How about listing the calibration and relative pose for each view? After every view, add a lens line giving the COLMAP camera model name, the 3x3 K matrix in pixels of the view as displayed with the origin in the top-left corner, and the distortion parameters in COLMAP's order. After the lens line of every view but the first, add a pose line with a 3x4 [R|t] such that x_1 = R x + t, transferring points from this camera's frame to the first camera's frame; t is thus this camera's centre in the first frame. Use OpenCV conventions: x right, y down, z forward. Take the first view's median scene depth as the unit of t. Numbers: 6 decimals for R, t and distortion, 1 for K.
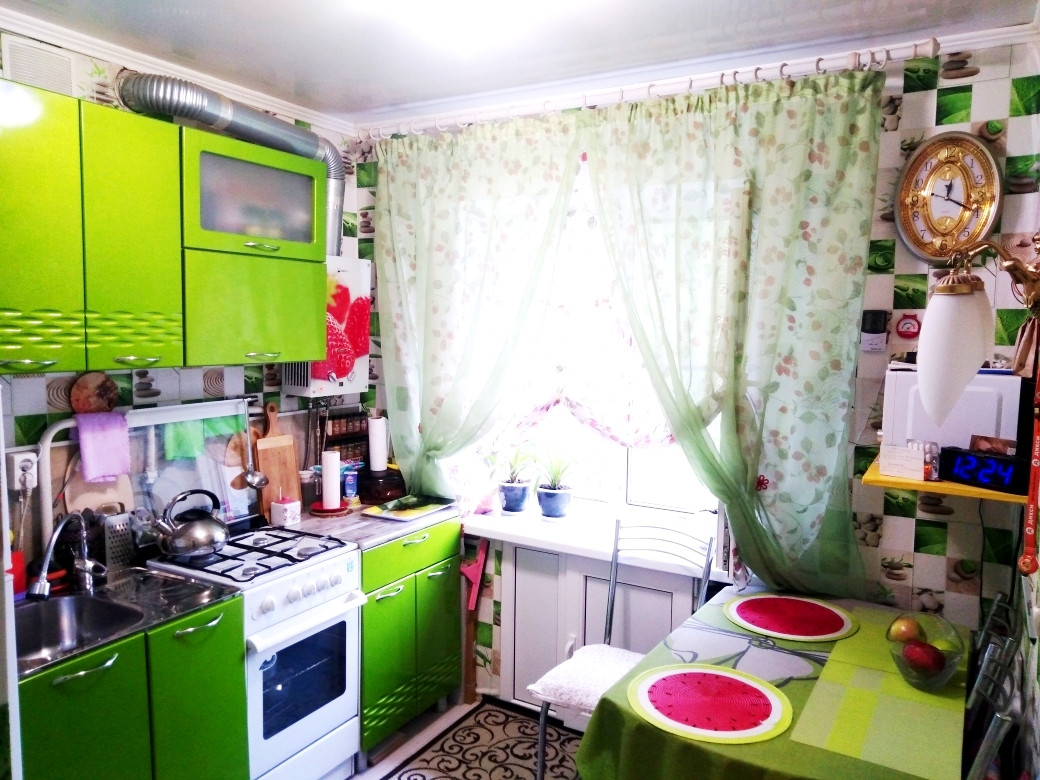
lens RADIAL K [[773.7, 0, 515.8], [0, 773.7, 389.0], [0, 0, 1]] dist [0.033868, -0.031723]
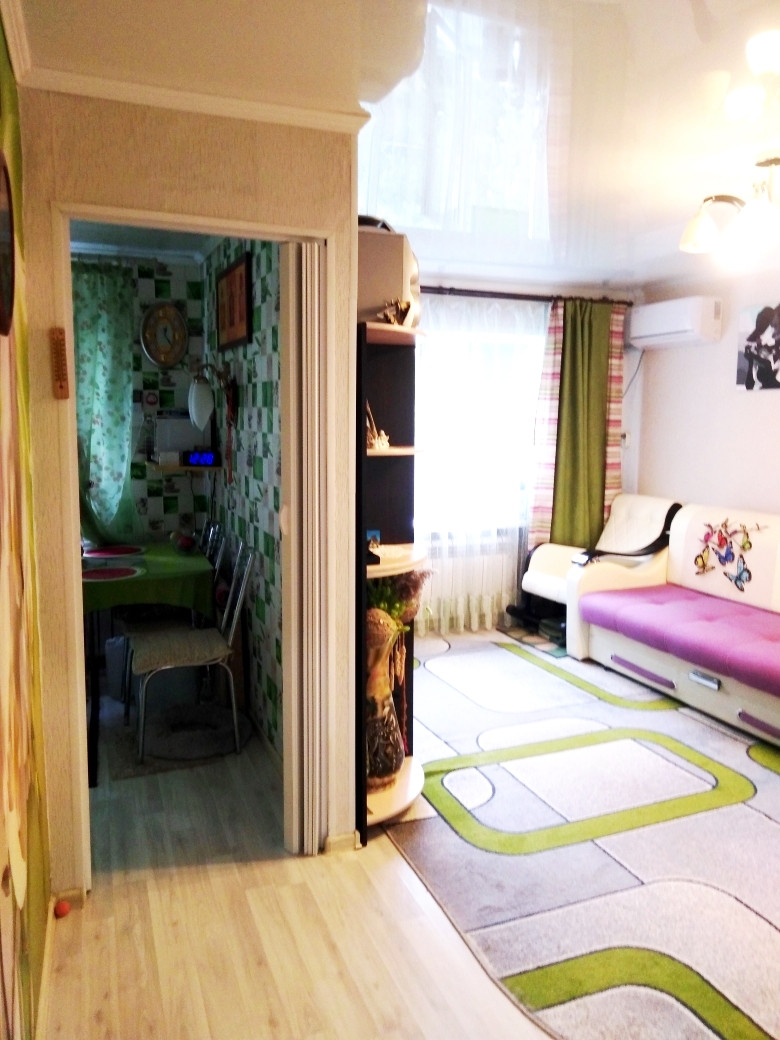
lens RADIAL K [[773.7, 0, 384.7], [0, 773.7, 519.0], [0, 0, 1]] dist [0.033868, -0.031723]
pose [[0.624104, -0.111405, 0.773358, -0.652968], [0.069976, 0.993775, 0.086687, 0.089103], [-0.778202, 0.000015, 0.628014, -0.662801]]
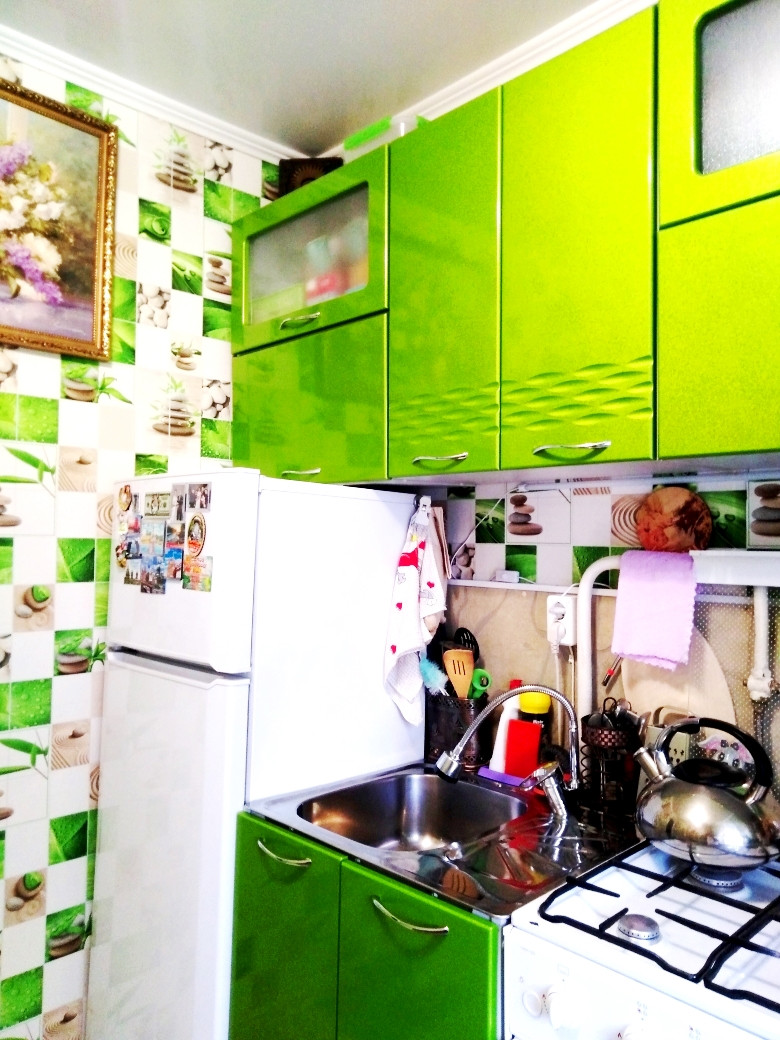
lens RADIAL K [[773.7, 0, 383.7], [0, 773.7, 515.1], [0, 0, 1]] dist [0.033868, -0.031723]
pose [[-0.286047, -0.042150, -0.957288, 0.106680], [-0.096378, 0.995231, -0.015022, 0.031493], [0.953356, 0.087964, -0.288745, 0.945787]]
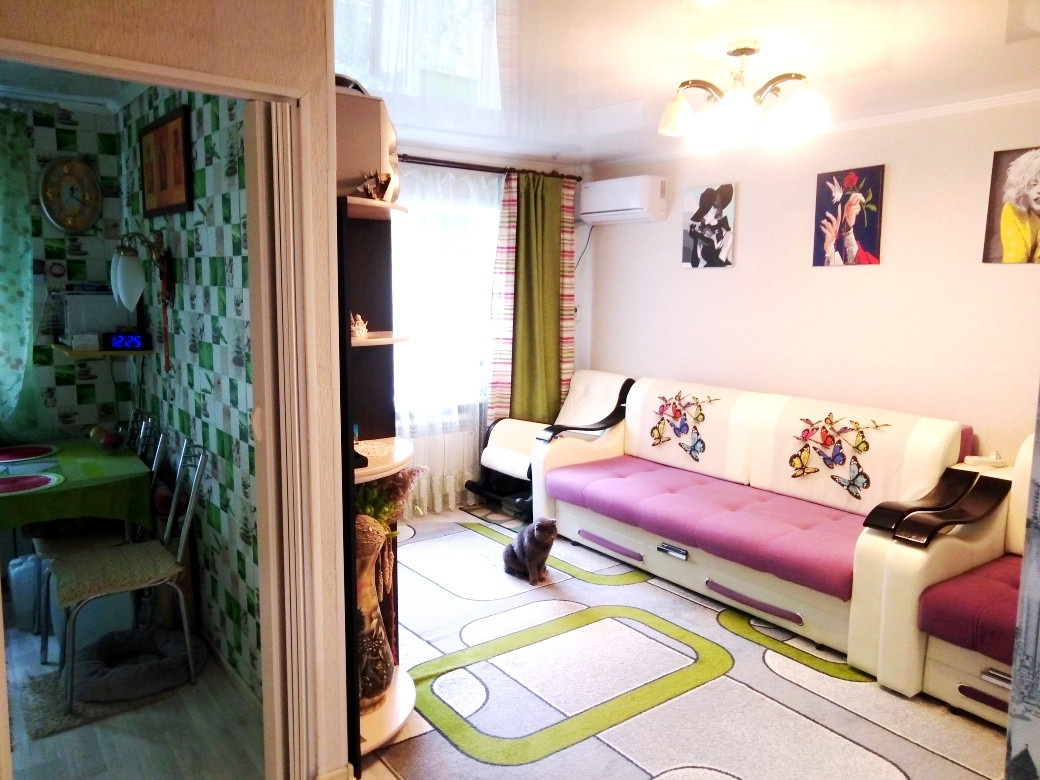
lens RADIAL K [[773.7, 0, 510.3], [0, 773.7, 395.7], [0, 0, 1]] dist [0.033868, -0.031723]
pose [[0.405707, -0.141463, 0.902990, -0.621877], [0.073240, 0.989805, 0.122158, 0.051041], [-0.911064, 0.016574, 0.411931, -0.543746]]
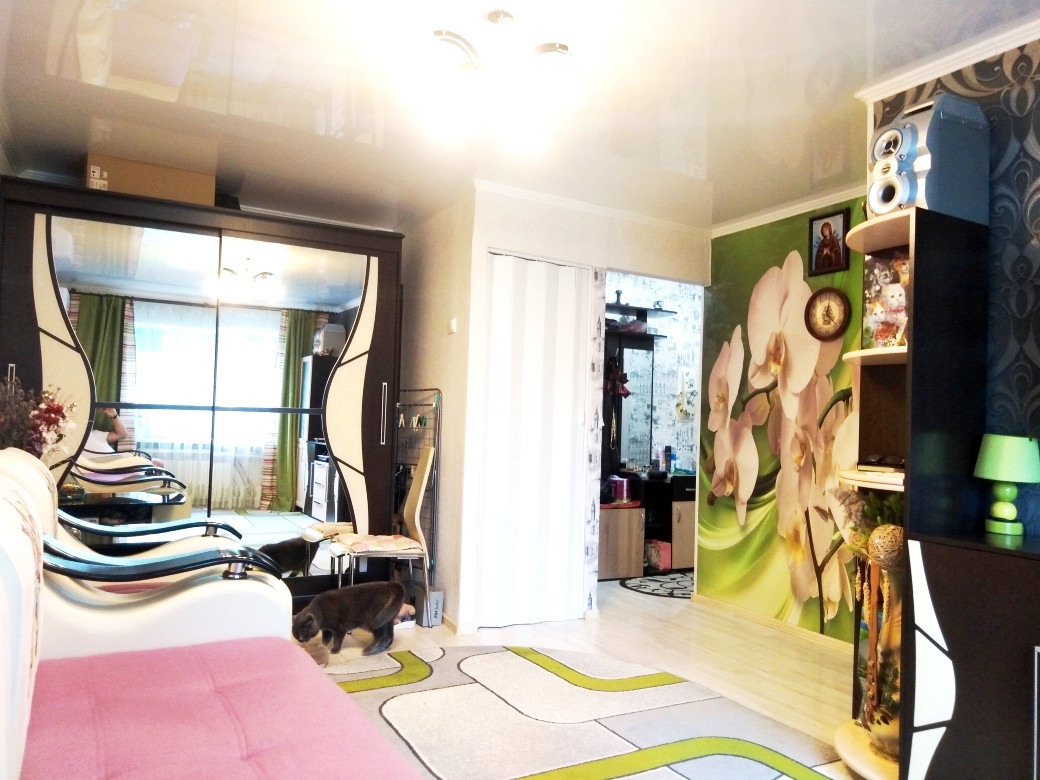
lens RADIAL K [[732.0, 0, 503.1], [0, 732.0, 404.6], [0, 0, 1]] dist [-0.006201, 0.006668]
pose [[-0.517175, -0.053345, -0.854216, 1.332270], [-0.118389, 0.992920, 0.009670, 0.203257], [0.847652, 0.106131, -0.519829, 0.113729]]
